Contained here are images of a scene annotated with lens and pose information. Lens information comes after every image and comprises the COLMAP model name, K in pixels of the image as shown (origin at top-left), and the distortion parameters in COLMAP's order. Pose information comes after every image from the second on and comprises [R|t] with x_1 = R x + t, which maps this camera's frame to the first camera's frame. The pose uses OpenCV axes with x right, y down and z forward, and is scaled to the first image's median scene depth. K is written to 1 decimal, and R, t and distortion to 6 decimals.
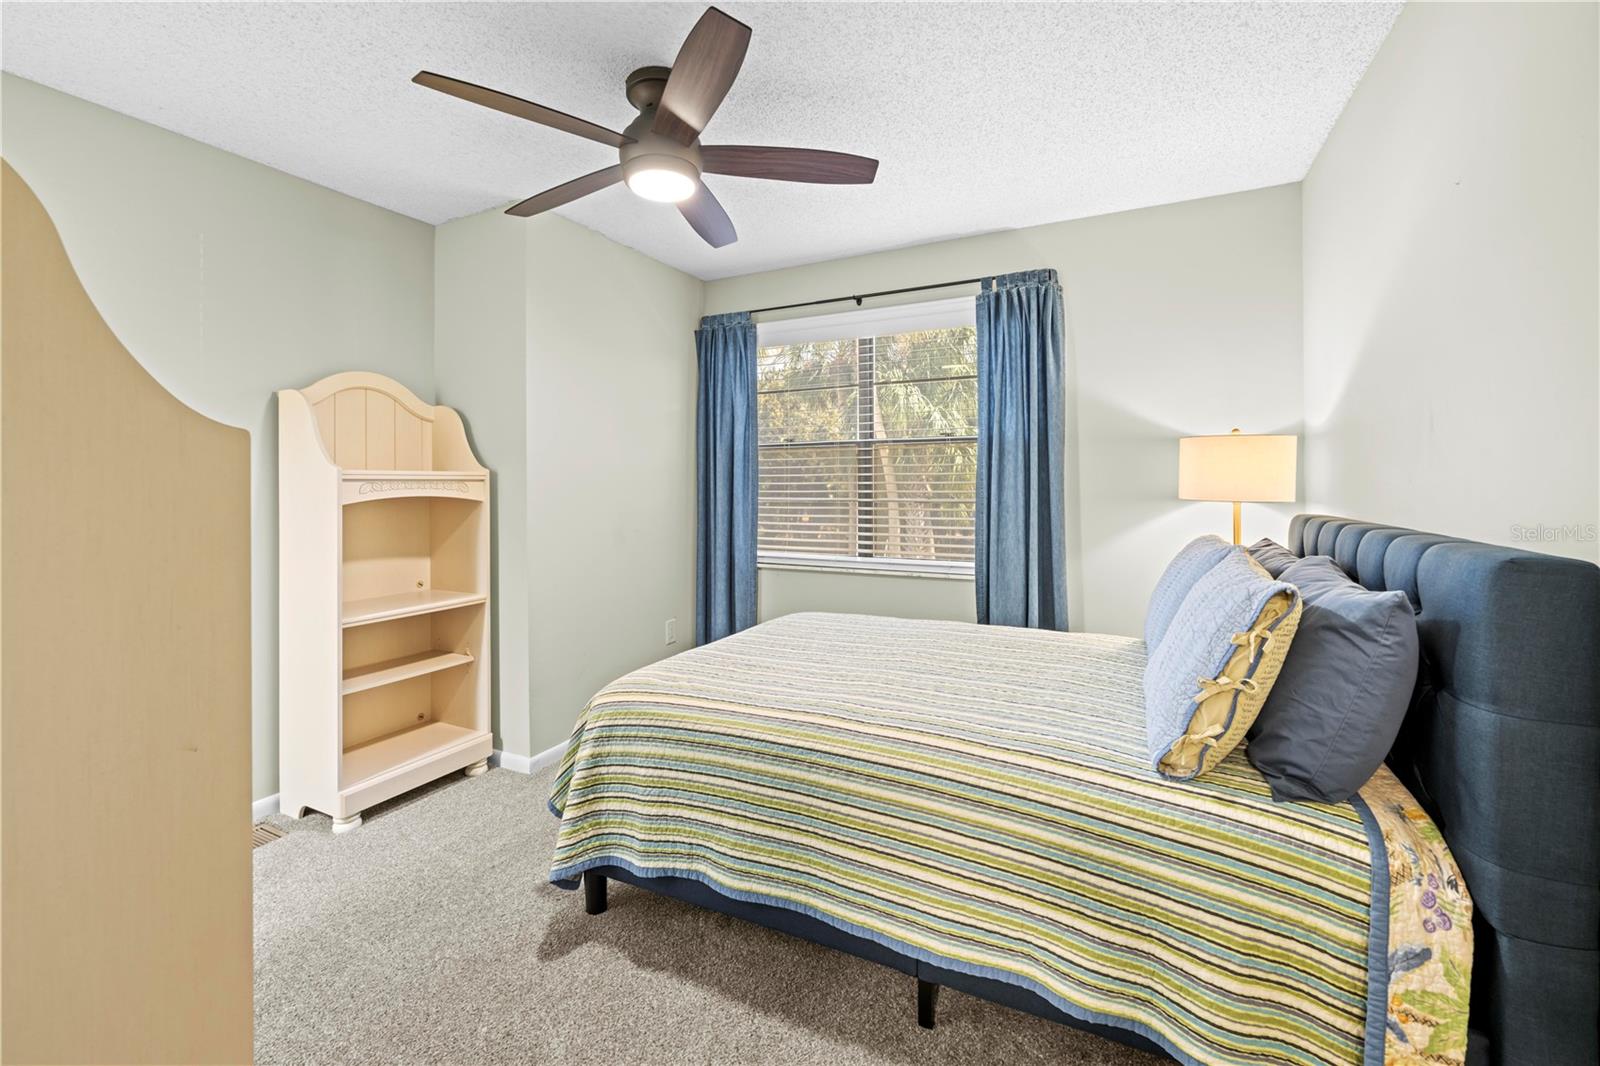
lens RADIAL K [[668.5, 0, 805.3], [0, 668.5, 479.0], [0, 0, 1]] dist [-0.011908, -0.000043]
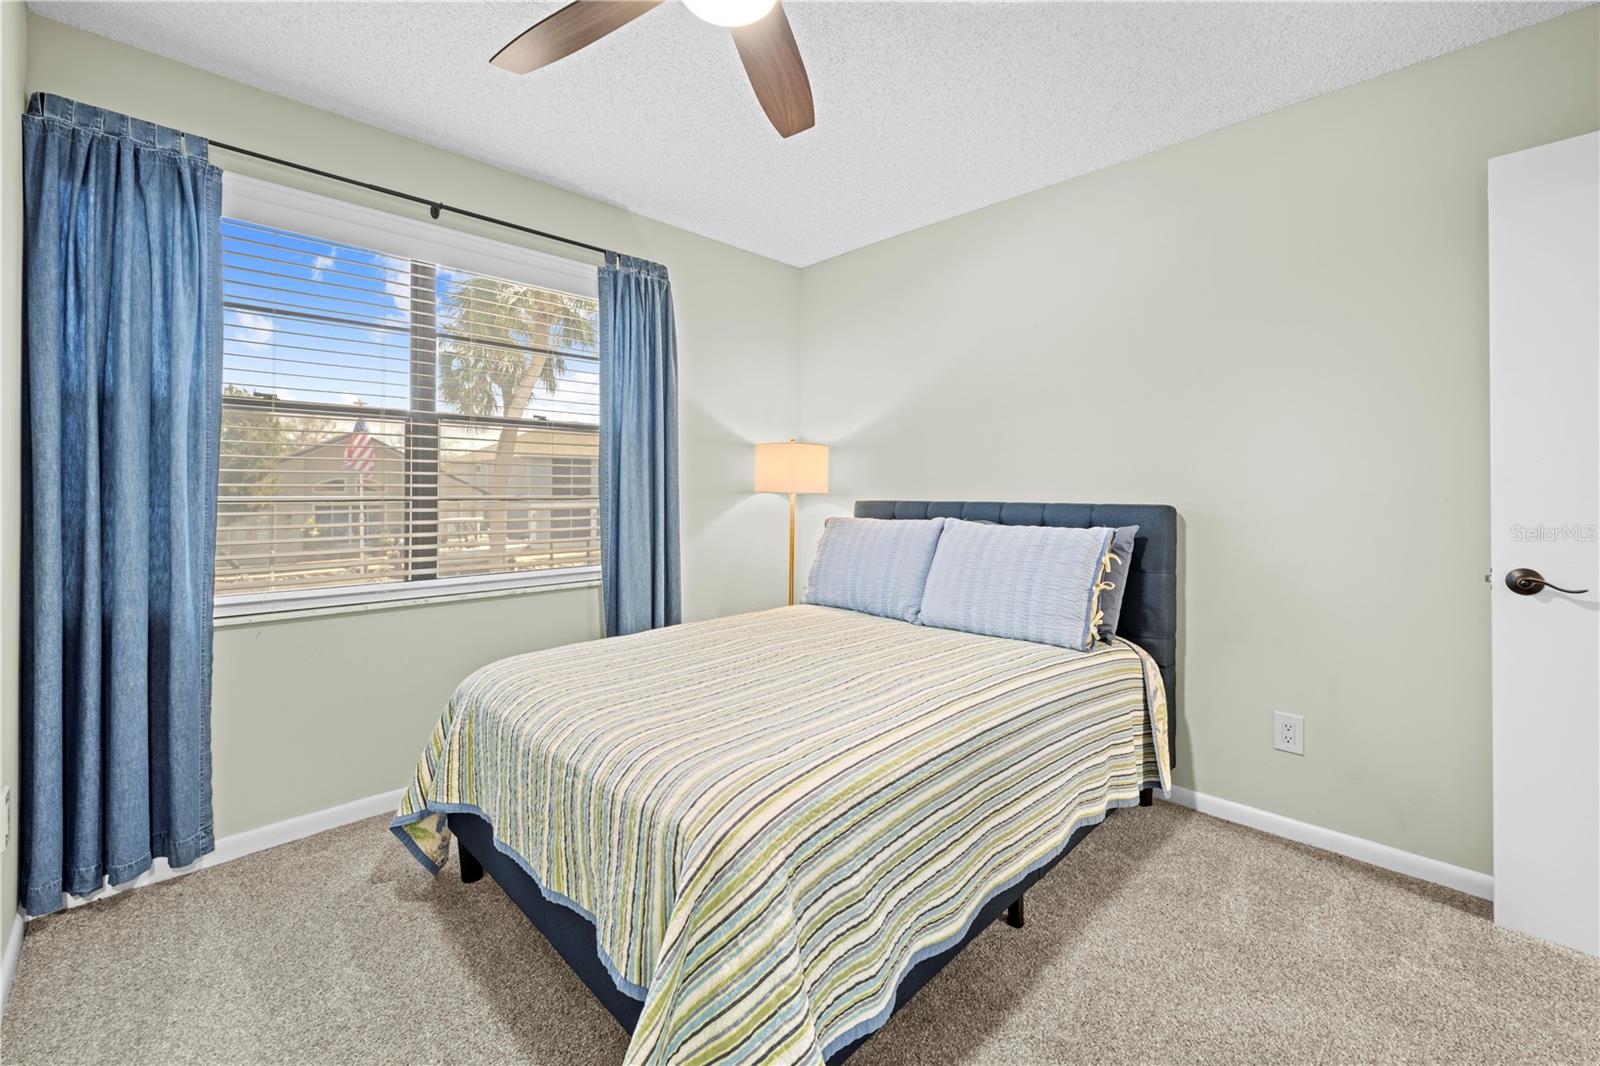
lens RADIAL K [[668.5, 0, 805.3], [0, 668.5, 479.0], [0, 0, 1]] dist [-0.011908, -0.000043]
pose [[0.311400, 0.023908, 0.949978, -0.561668], [-0.009974, 0.999711, -0.021890, 0.029288], [-0.950227, -0.002659, 0.311548, 0.517334]]
